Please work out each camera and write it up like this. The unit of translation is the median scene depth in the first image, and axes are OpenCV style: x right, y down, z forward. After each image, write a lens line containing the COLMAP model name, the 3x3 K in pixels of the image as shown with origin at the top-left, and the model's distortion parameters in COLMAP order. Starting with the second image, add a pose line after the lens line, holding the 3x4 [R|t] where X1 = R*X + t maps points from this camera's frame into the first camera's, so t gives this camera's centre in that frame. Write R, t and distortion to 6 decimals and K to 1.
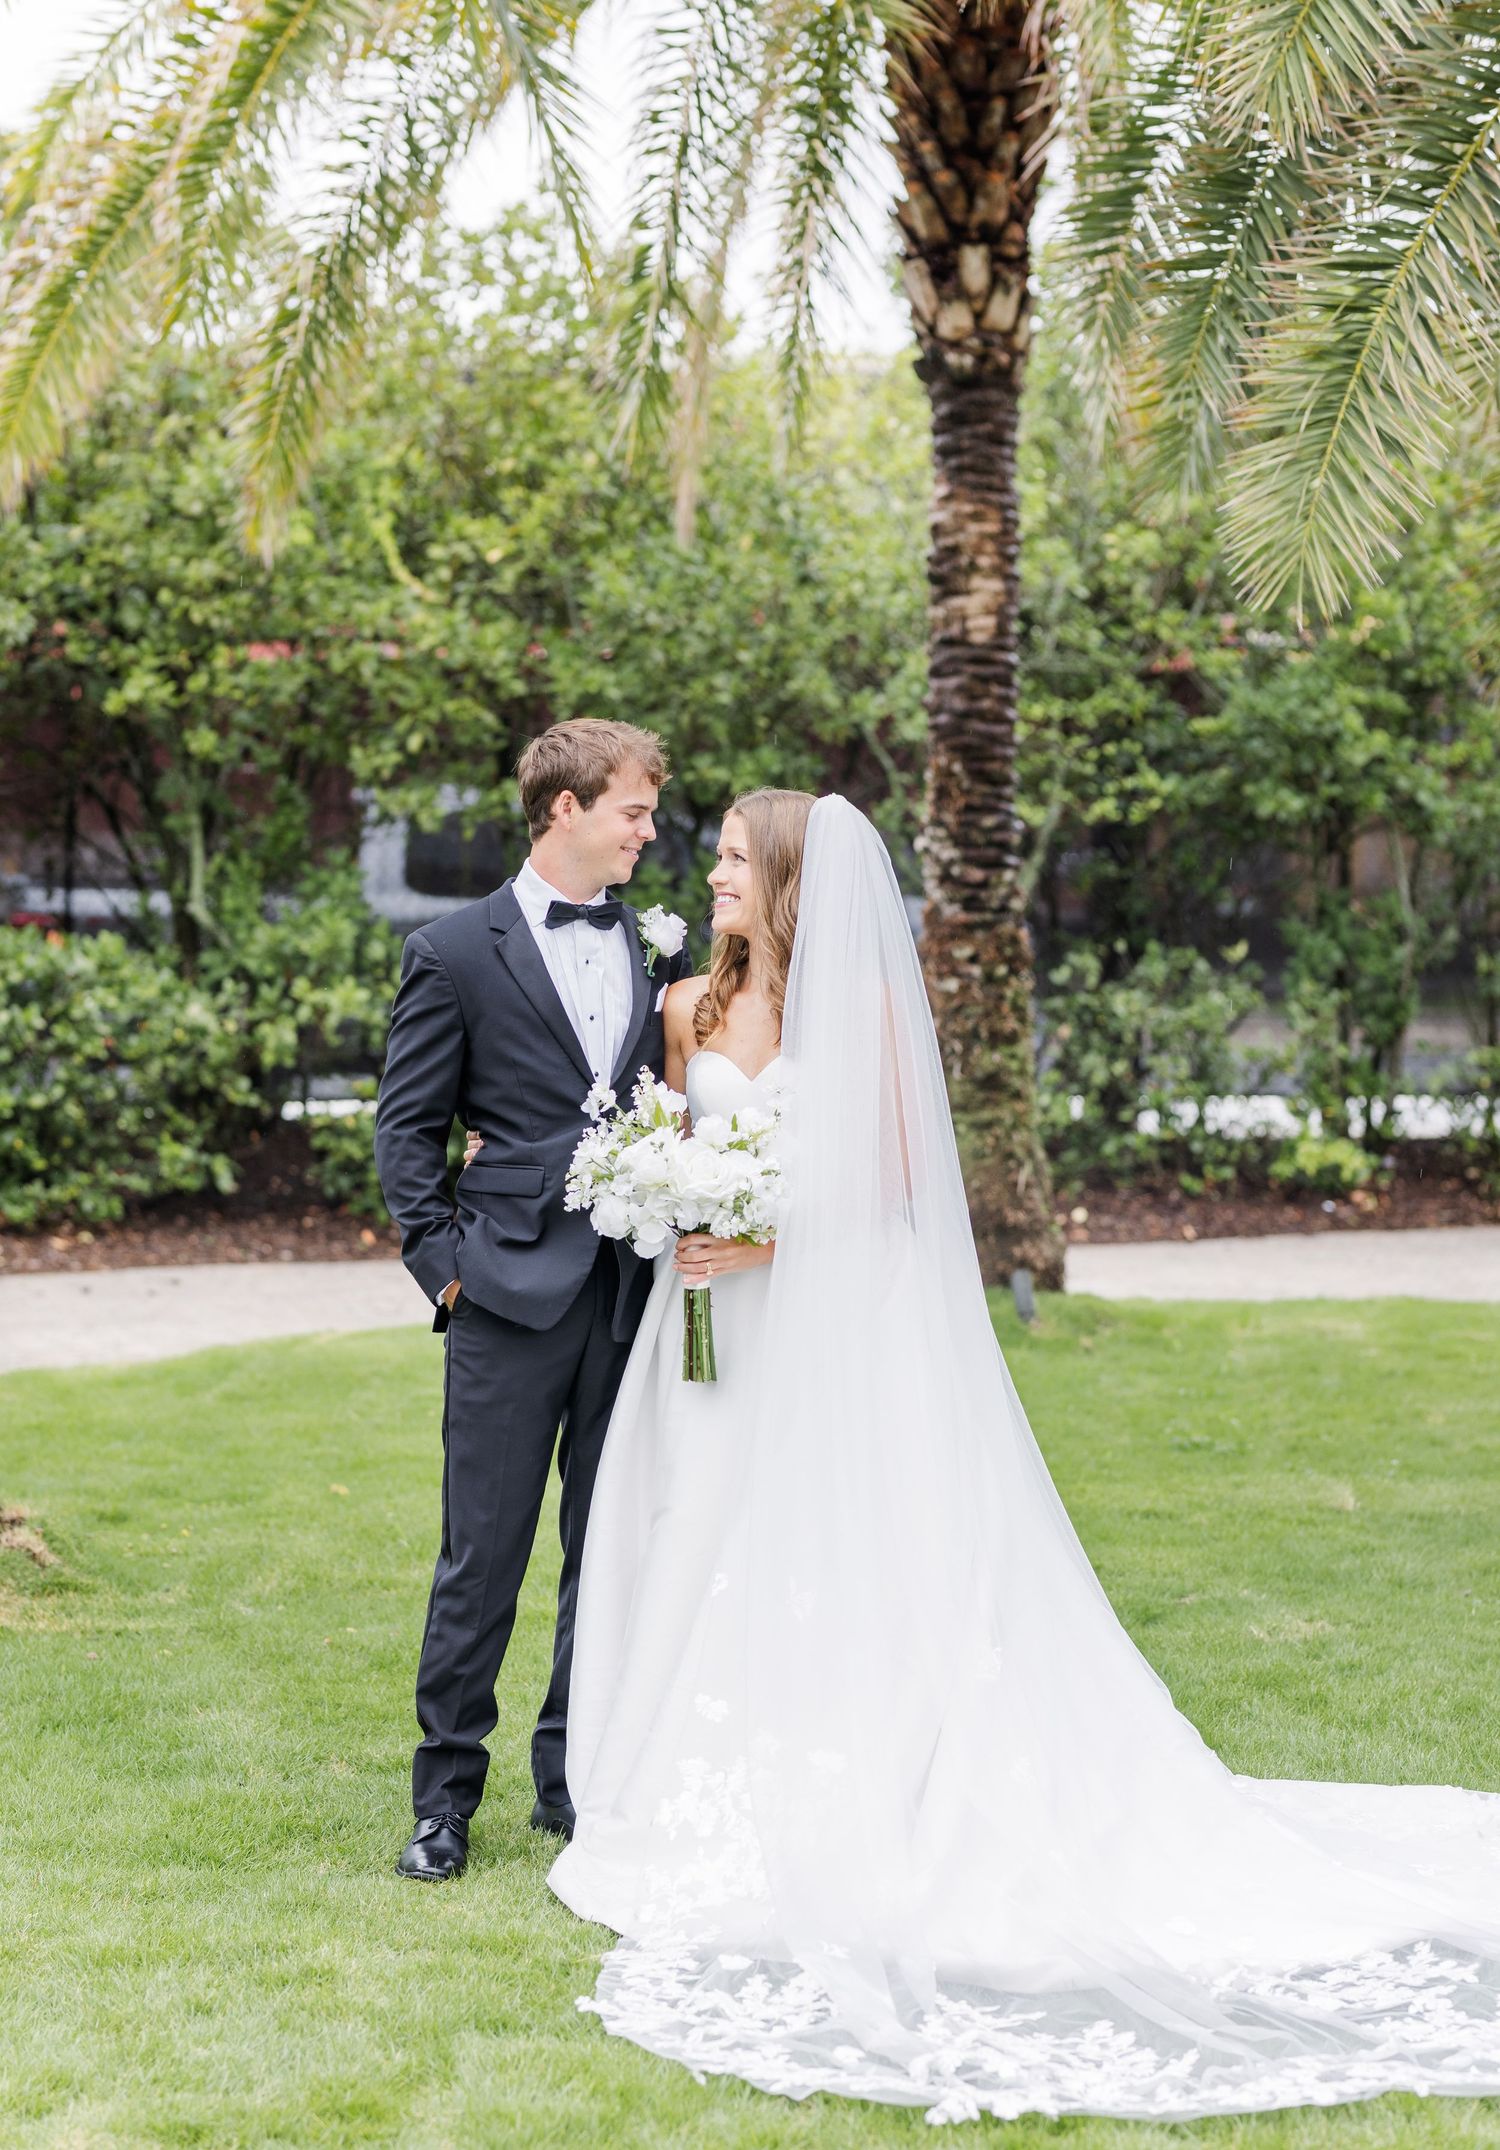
lens RADIAL K [[5408.2, 0, 710.1], [0, 5408.2, 1175.1], [0, 0, 1]] dist [-0.010759, 0.234502]
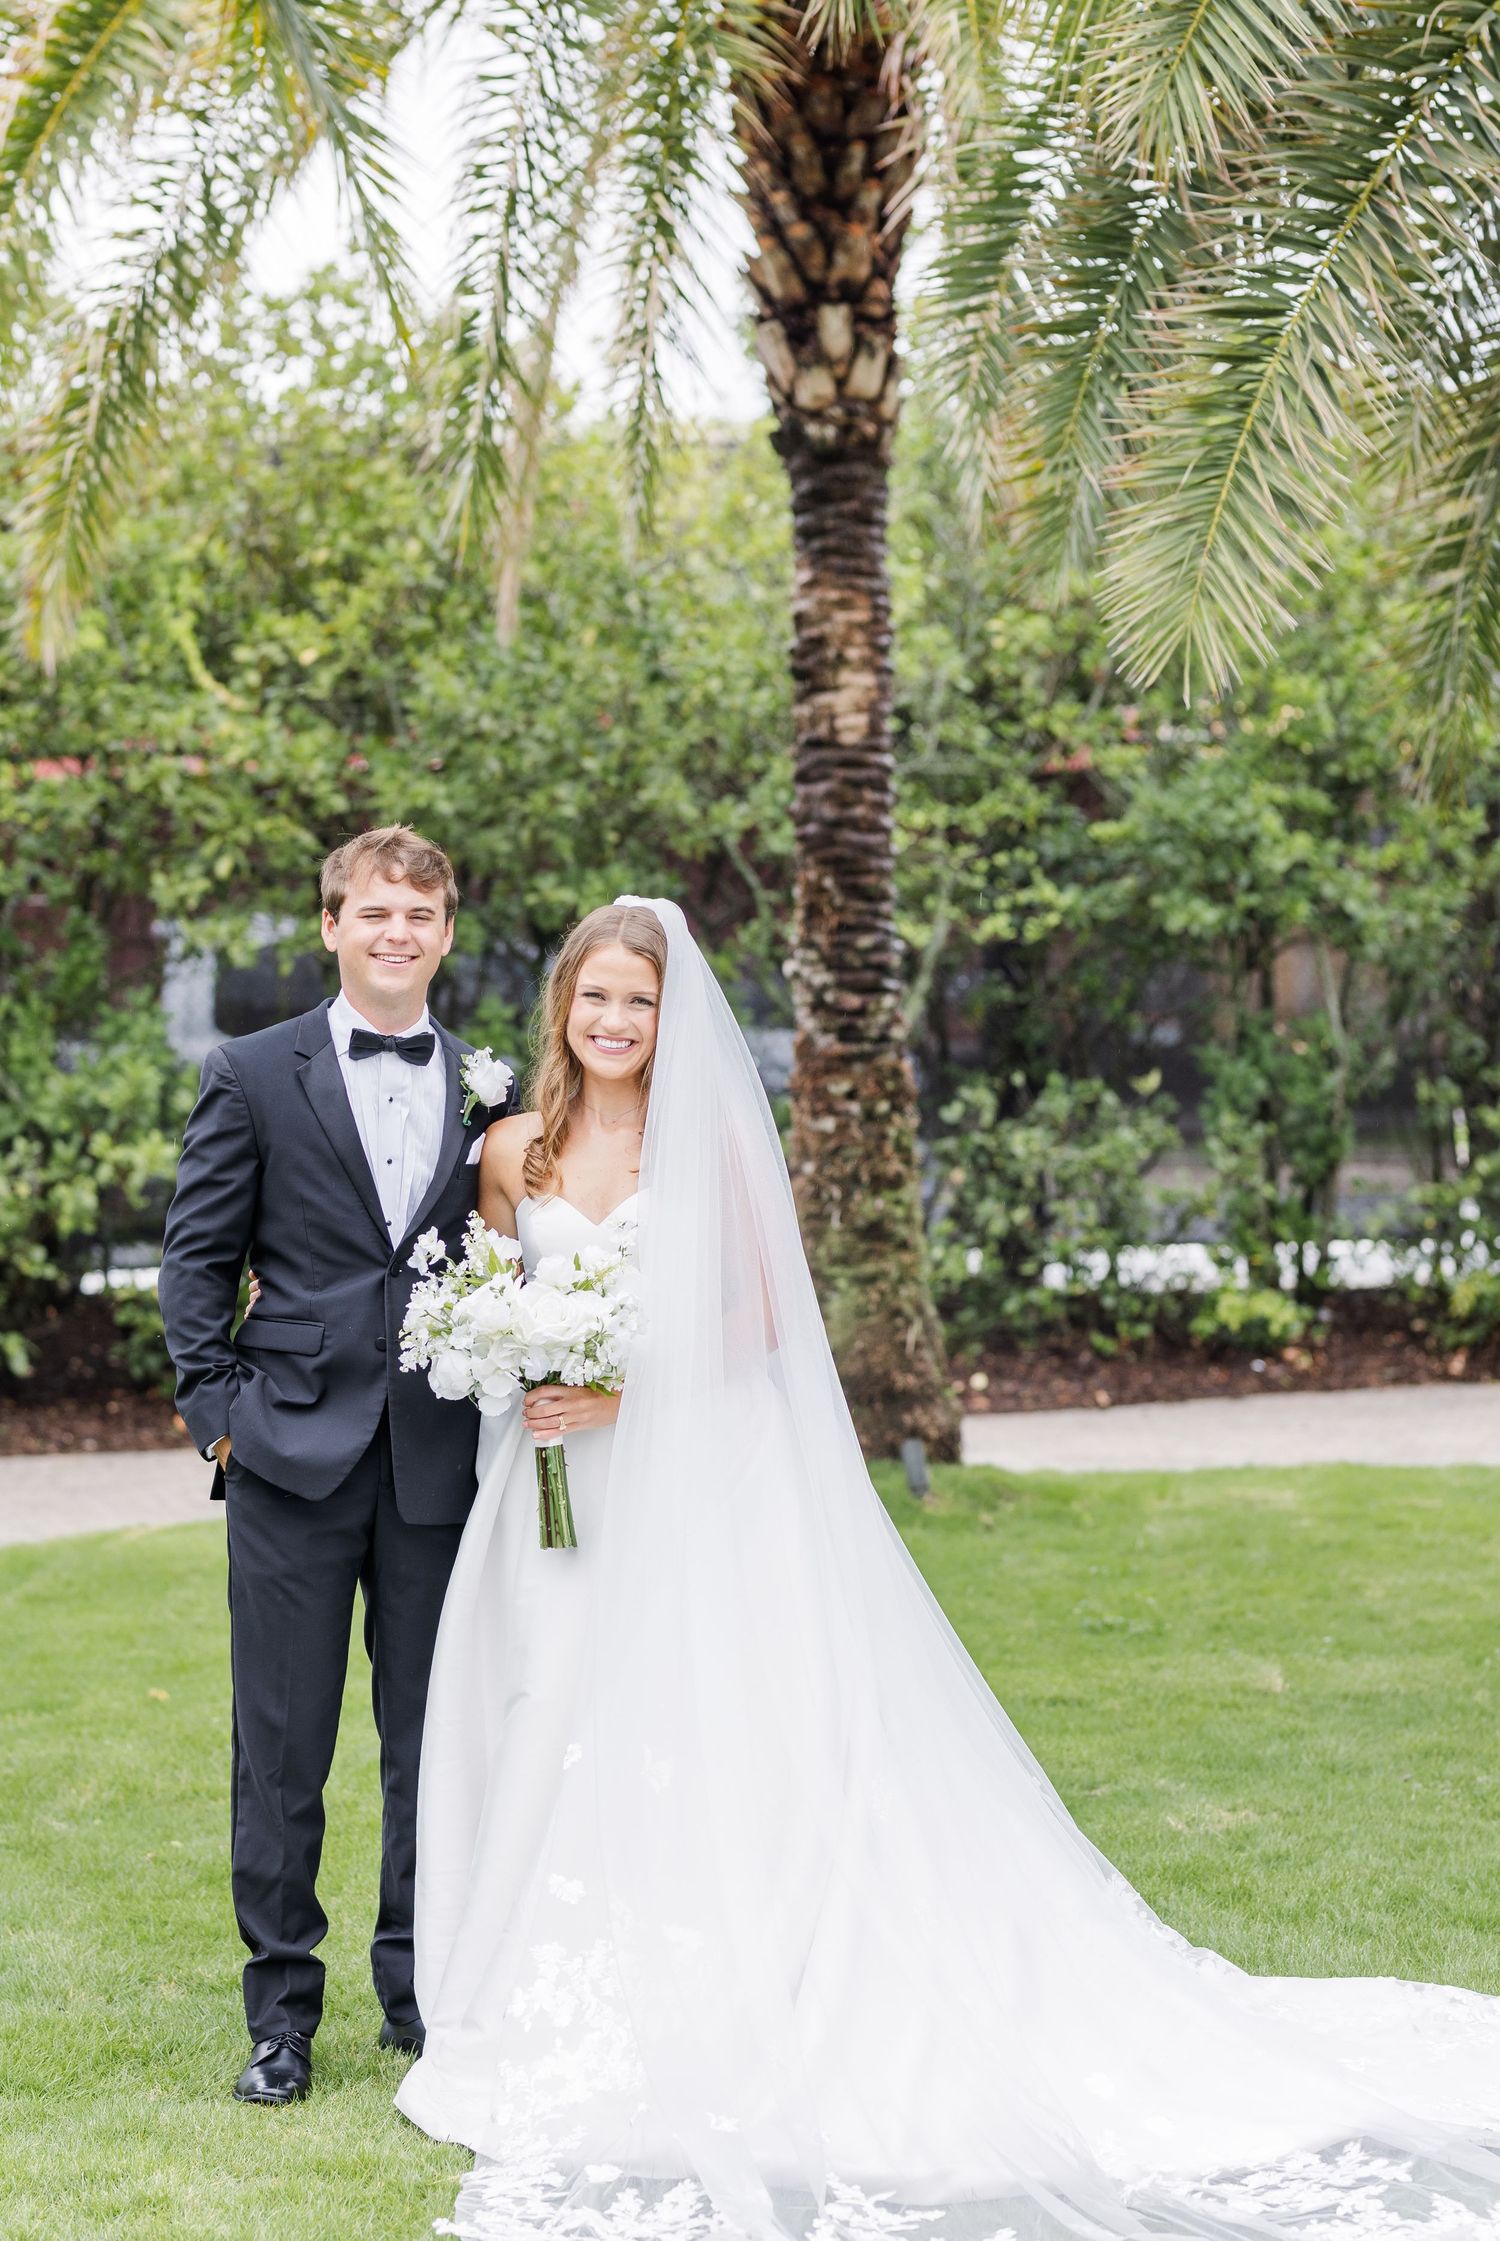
lens RADIAL K [[6156.0, 0, 669.8], [0, 6156.0, 1126.5], [0, 0, 1]] dist [0.013292, -0.577399]
pose [[0.999625, -0.020851, 0.017741, 0.000239], [0.021490, 0.999099, -0.036605, 0.001691], [-0.016962, 0.036972, 0.999172, -0.016878]]
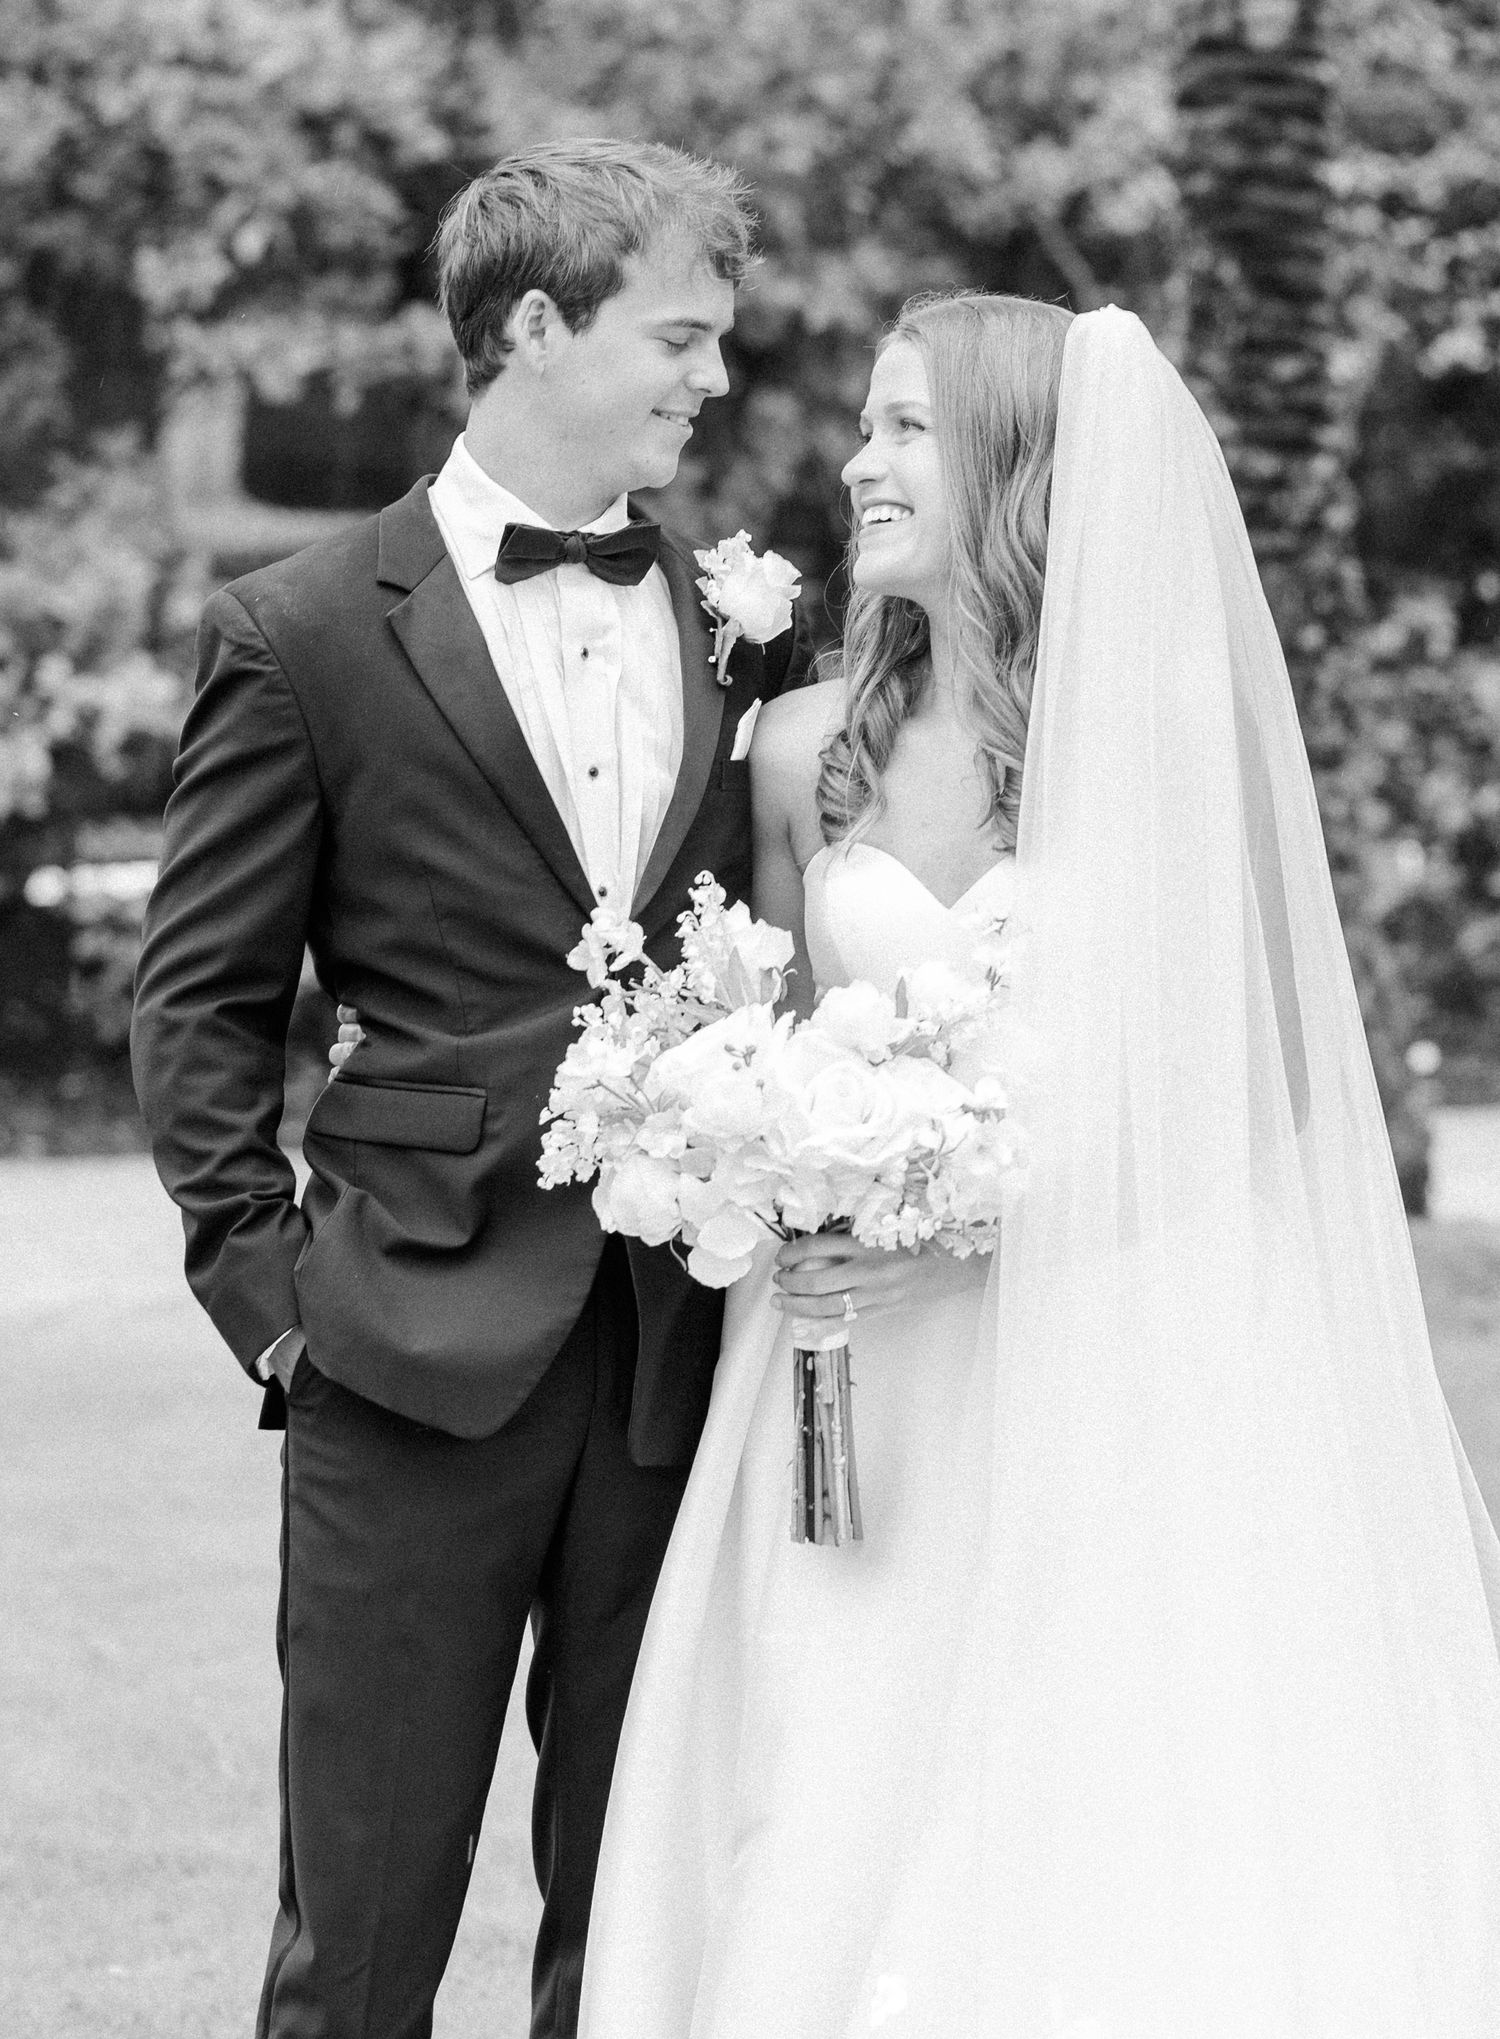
lens RADIAL K [[8804.4, 0, 750.0], [0, 8804.4, 1019.5], [0, 0, 1]] dist [-1.207100, 46.937366]
pose [[0.999950, -0.009996, -0.000188, -0.002918], [0.009997, 0.999925, 0.007043, -0.004571], [0.000118, -0.007045, 0.999975, 0.085456]]
